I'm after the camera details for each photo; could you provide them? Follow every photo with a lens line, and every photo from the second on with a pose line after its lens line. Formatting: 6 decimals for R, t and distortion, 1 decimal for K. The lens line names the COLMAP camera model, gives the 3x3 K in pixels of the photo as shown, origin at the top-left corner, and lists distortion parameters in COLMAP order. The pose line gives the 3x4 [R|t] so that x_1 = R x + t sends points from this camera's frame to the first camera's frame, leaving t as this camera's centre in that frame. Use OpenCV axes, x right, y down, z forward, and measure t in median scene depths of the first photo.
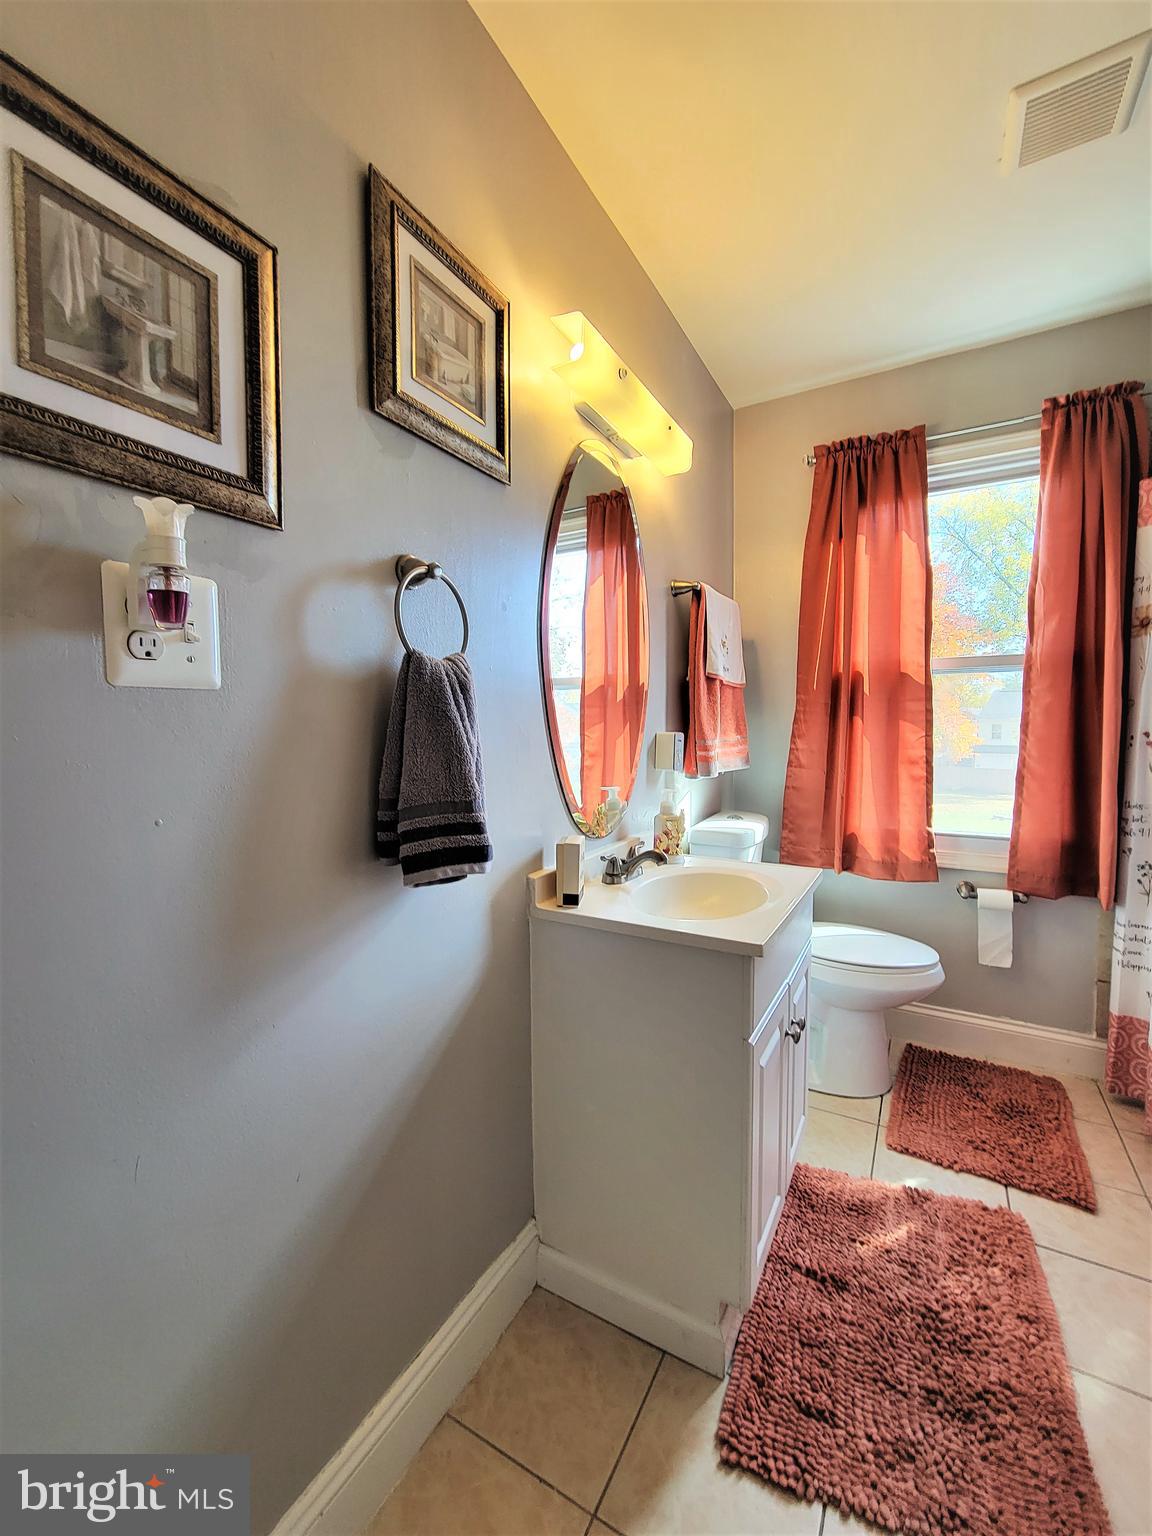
lens RADIAL K [[632.6, 0, 582.5], [0, 632.6, 760.4], [0, 0, 1]] dist [0.000685, -0.000164]
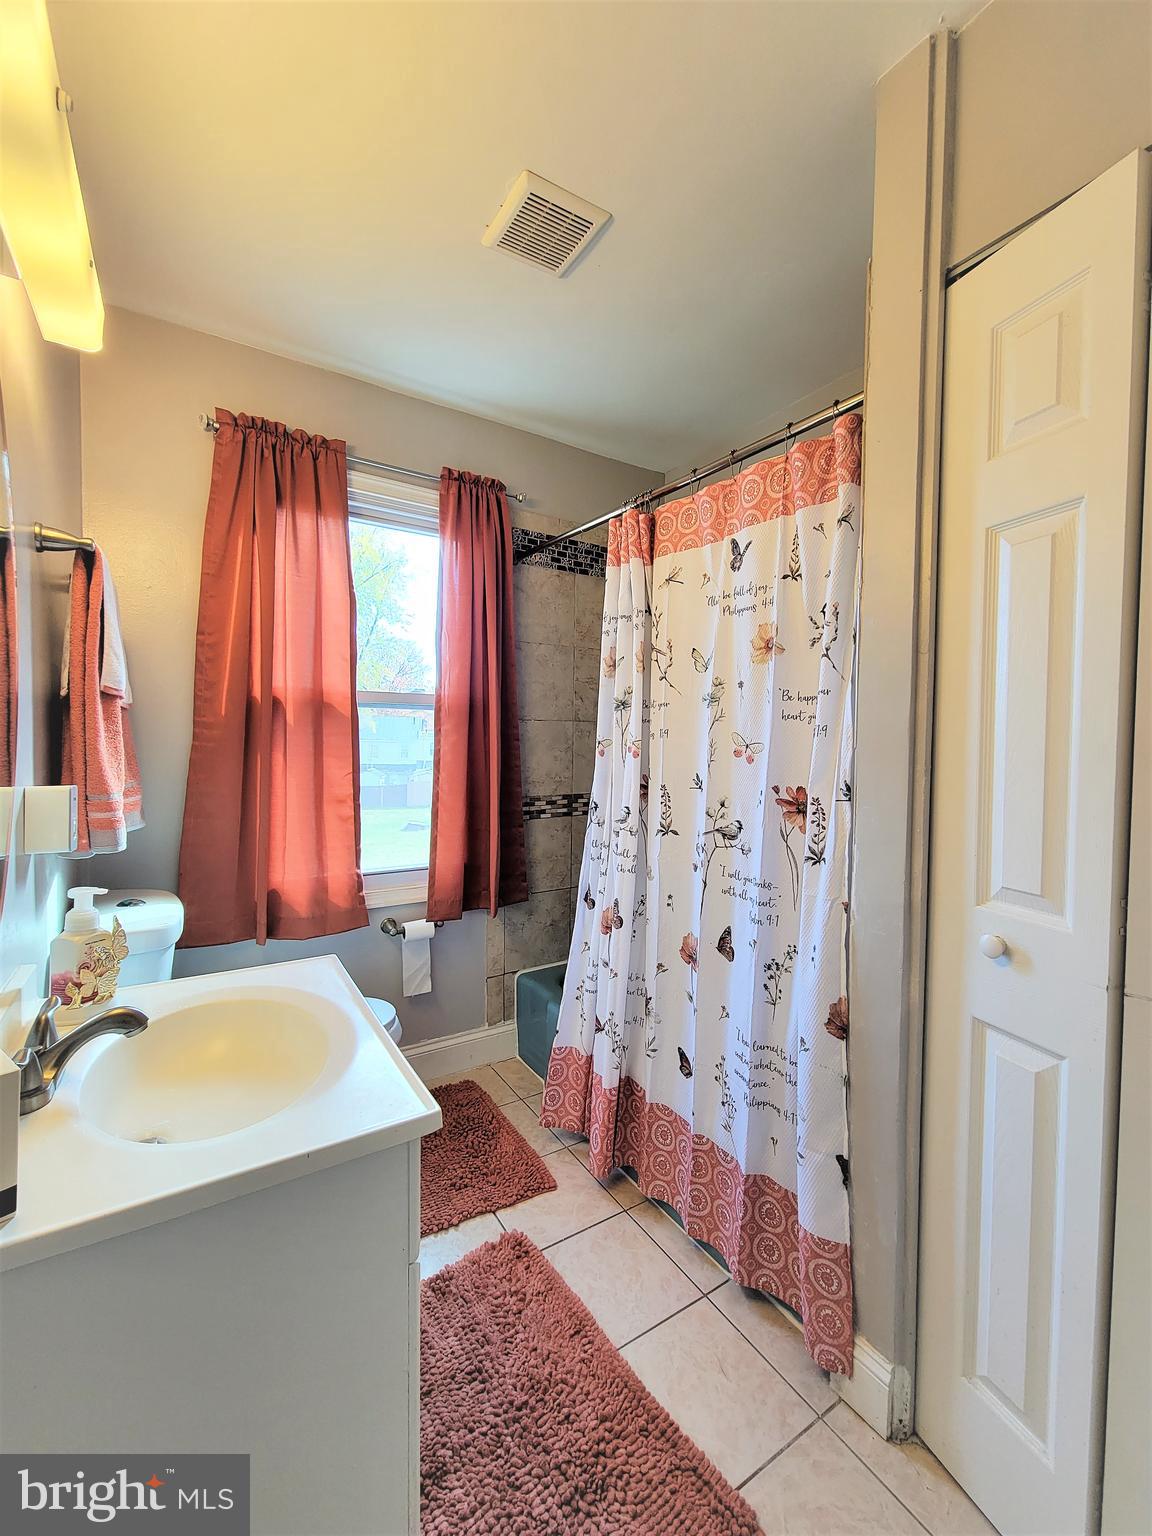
lens RADIAL K [[632.6, 0, 582.5], [0, 632.6, 760.4], [0, 0, 1]] dist [0.000685, -0.000164]
pose [[0.476504, -0.011193, 0.879101, -0.126832], [0.036396, 0.999313, -0.007004, -0.039743], [-0.878419, 0.035333, 0.476584, 0.268209]]
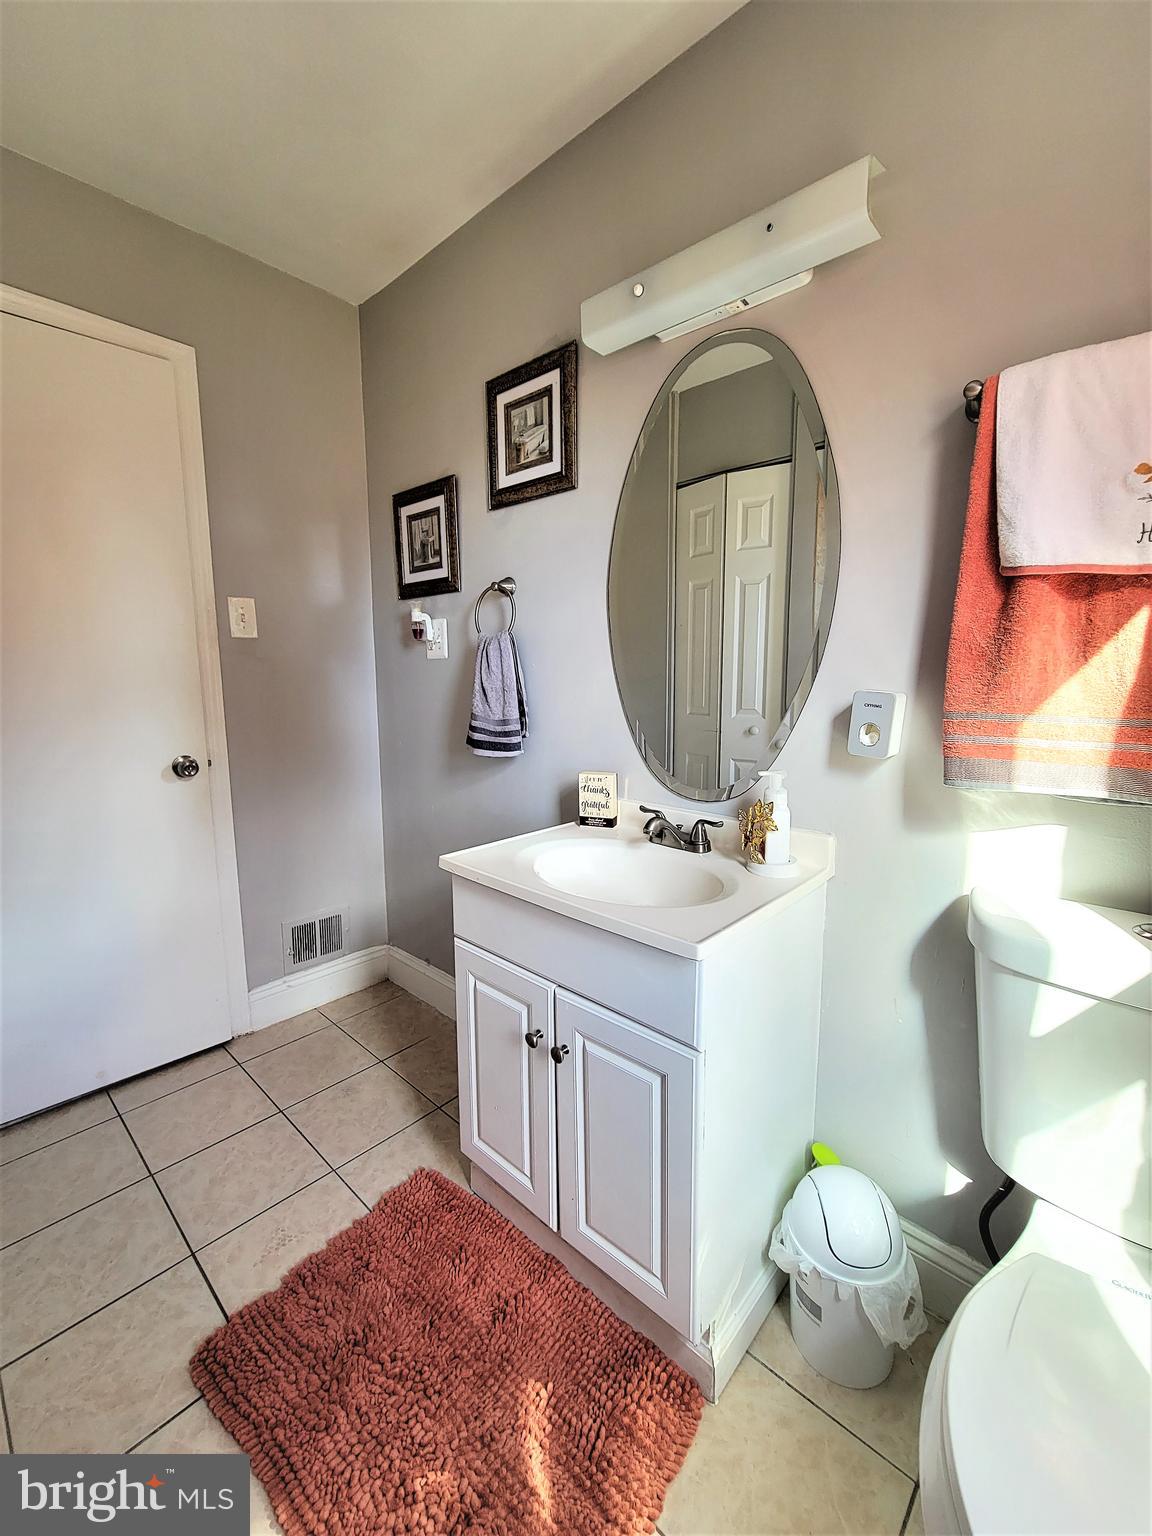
lens RADIAL K [[632.6, 0, 582.5], [0, 632.6, 760.4], [0, 0, 1]] dist [0.000685, -0.000164]
pose [[-0.226620, 0.147289, -0.962782, 0.707398], [-0.054483, 0.985035, 0.163518, -0.056367], [0.972458, 0.089512, -0.215203, 0.779960]]
